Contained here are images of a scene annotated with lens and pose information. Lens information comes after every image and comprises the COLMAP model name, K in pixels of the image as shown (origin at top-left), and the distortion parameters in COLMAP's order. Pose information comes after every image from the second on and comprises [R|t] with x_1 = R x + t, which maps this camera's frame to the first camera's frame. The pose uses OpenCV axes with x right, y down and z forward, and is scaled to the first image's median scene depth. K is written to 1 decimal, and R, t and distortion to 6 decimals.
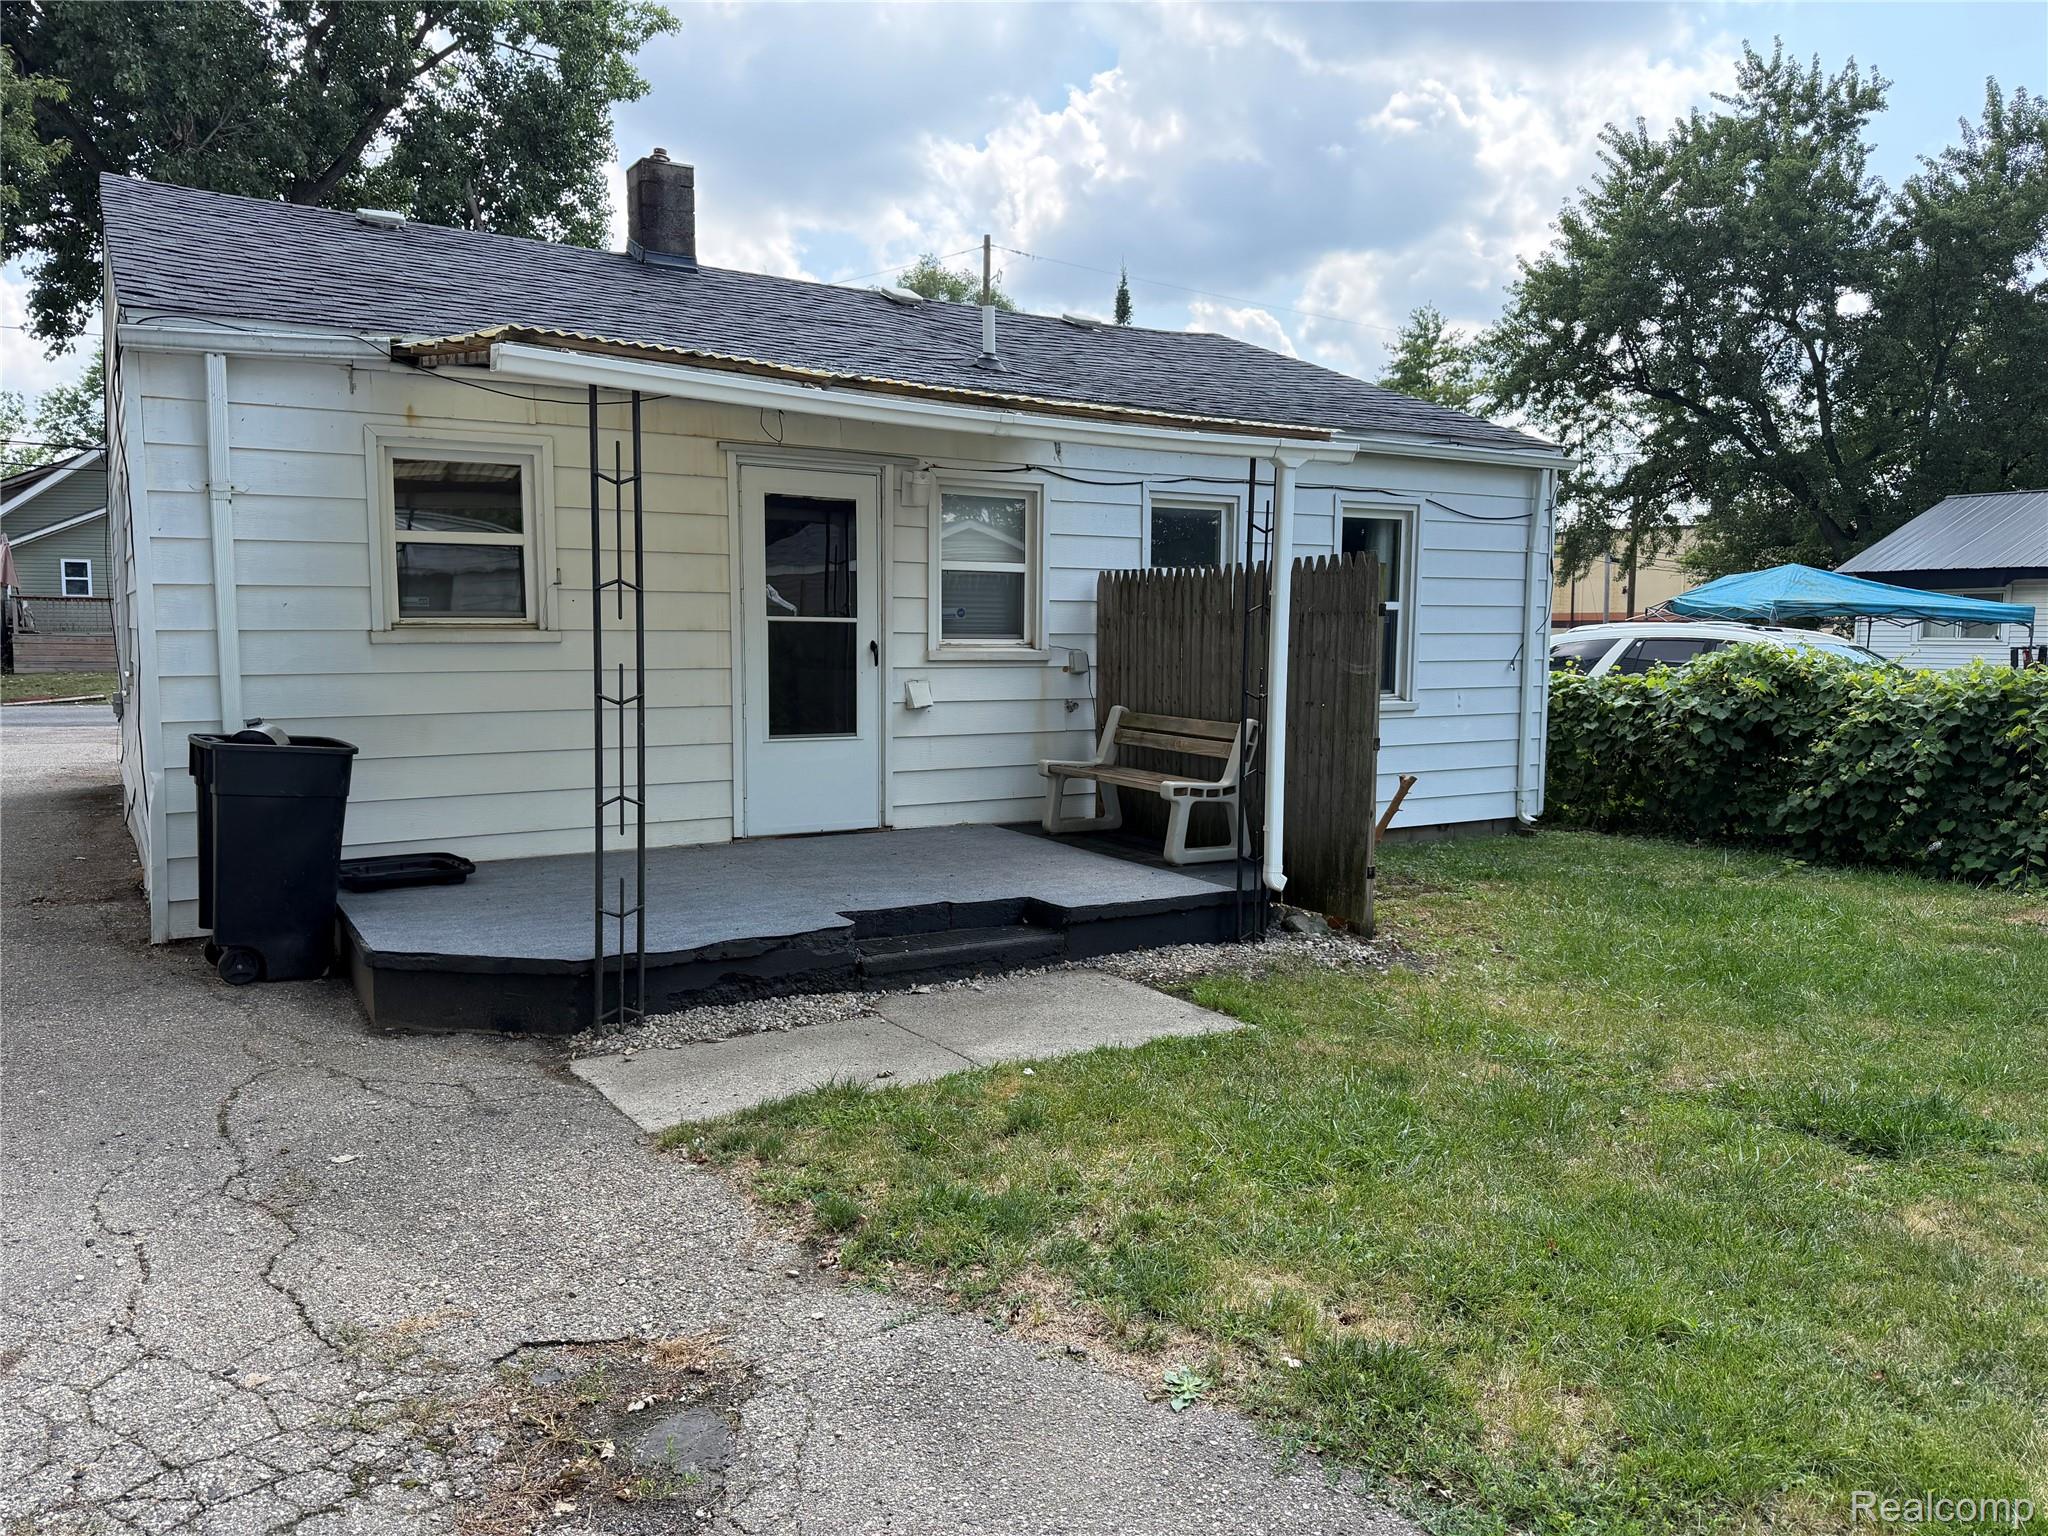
lens RADIAL K [[1440.5, 0, 1024.0], [0, 1440.5, 768.0], [0, 0, 1]] dist [-0.001096, -0.001281]
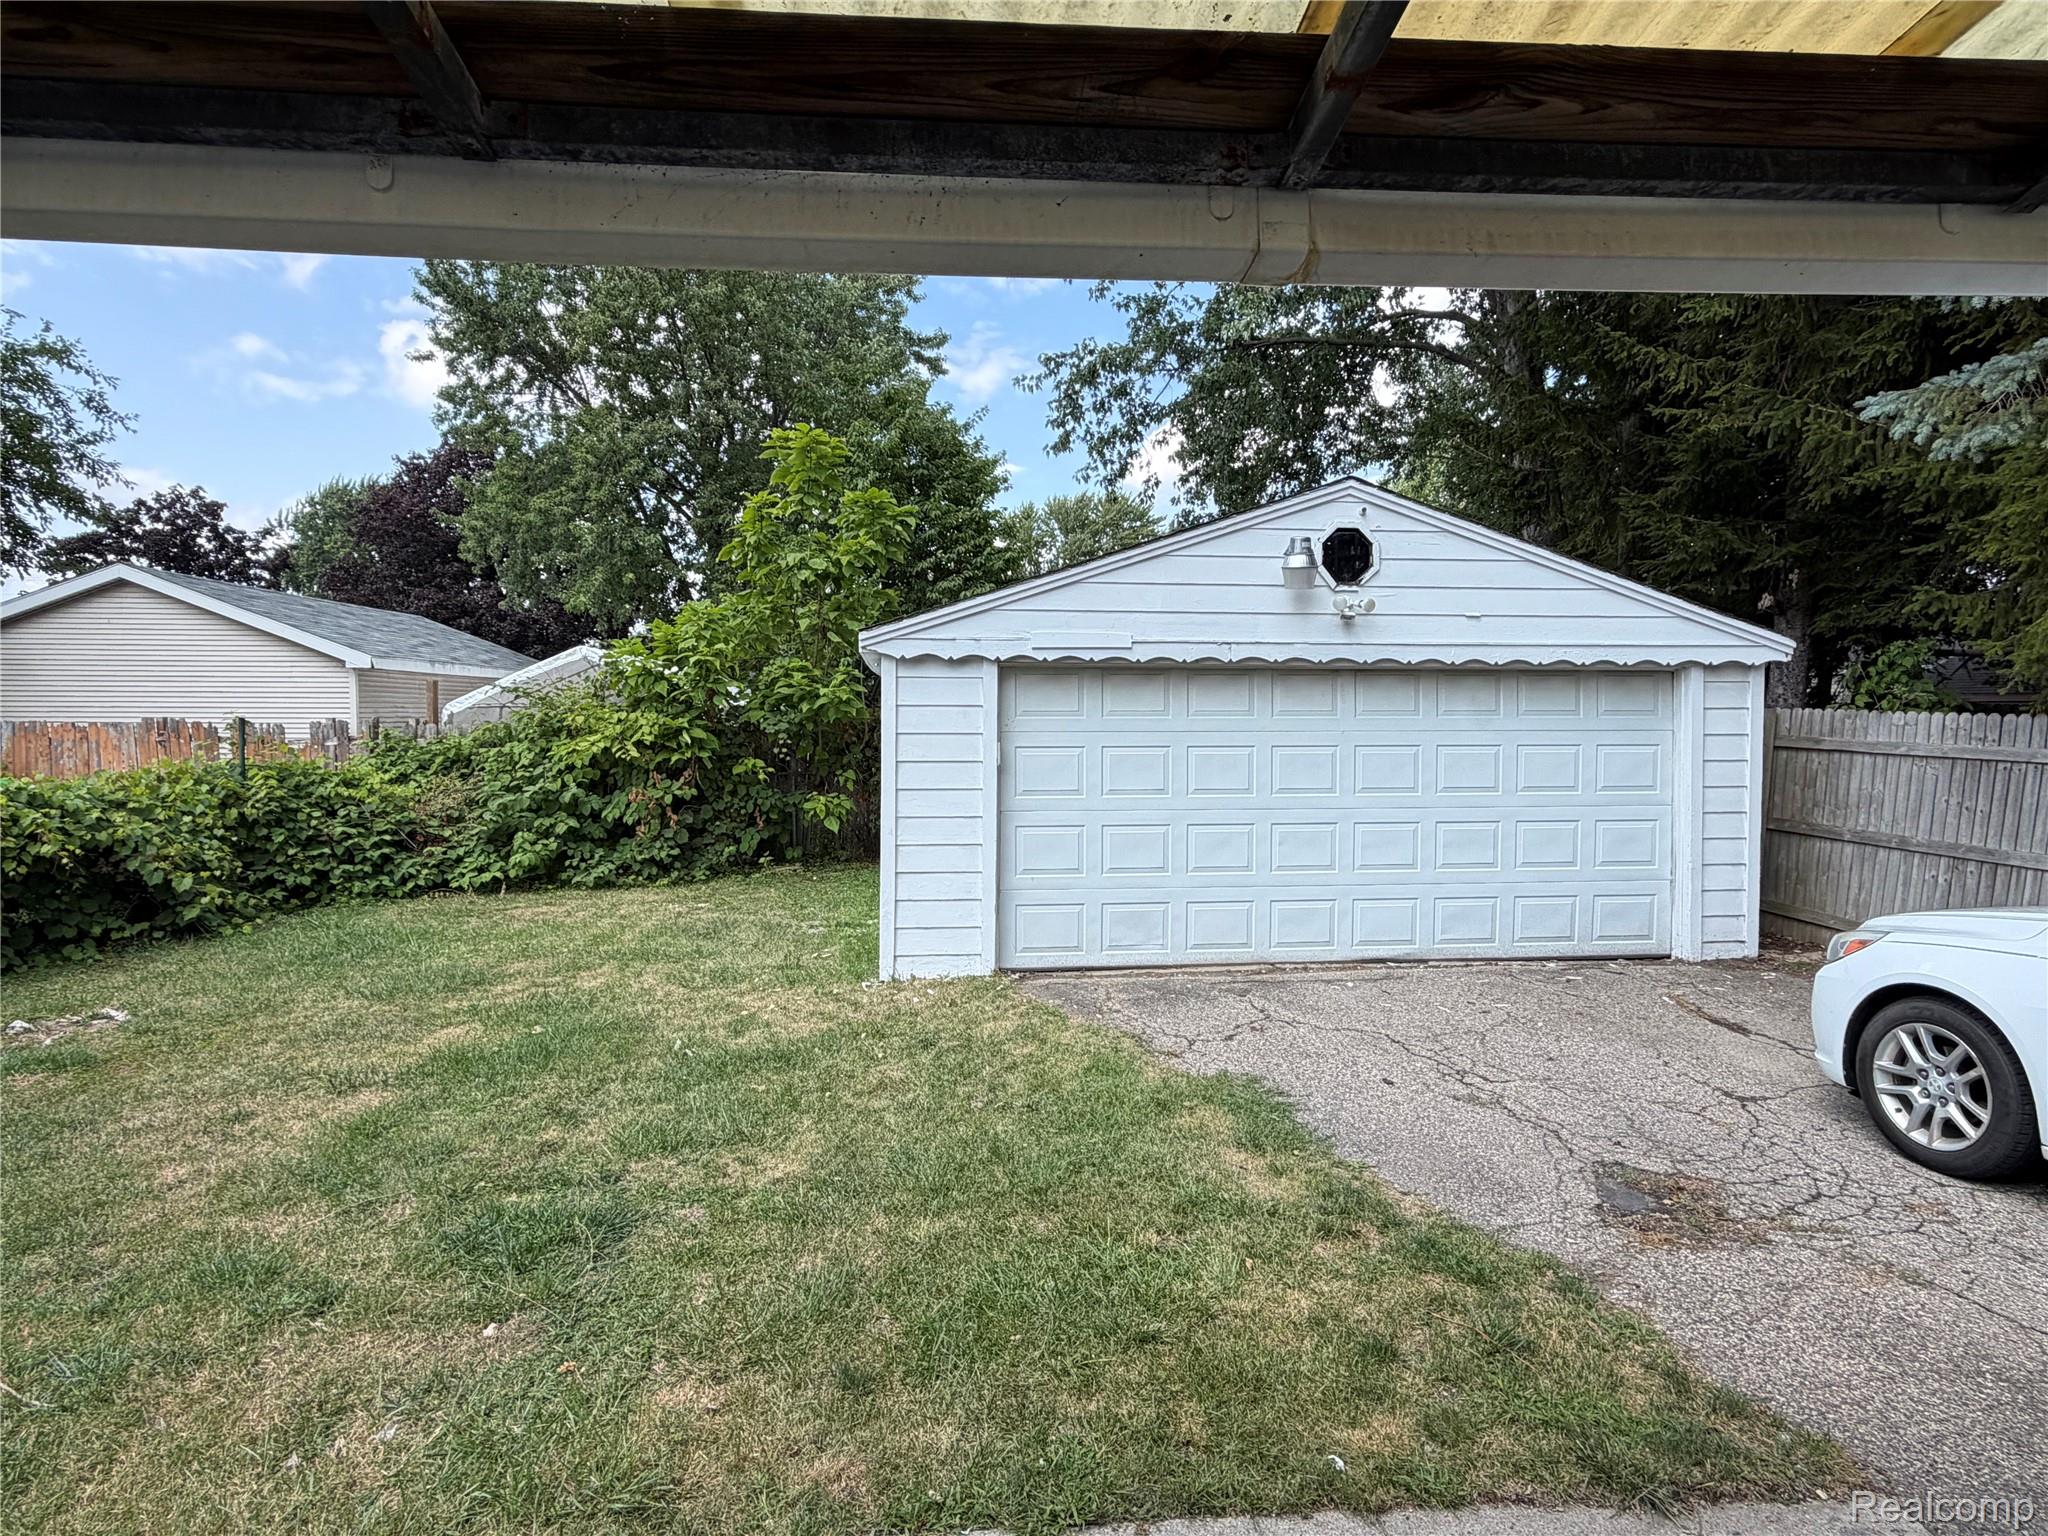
lens RADIAL K [[1131.4, 0, 1024.0], [0, 1131.4, 768.0], [0, 0, 1]] dist [0.004698, 0.000083]
pose [[-0.896791, -0.021430, 0.441935, -0.145138], [0.045693, 0.989000, 0.140681, -0.327732], [-0.440088, 0.146354, -0.885947, 2.281640]]
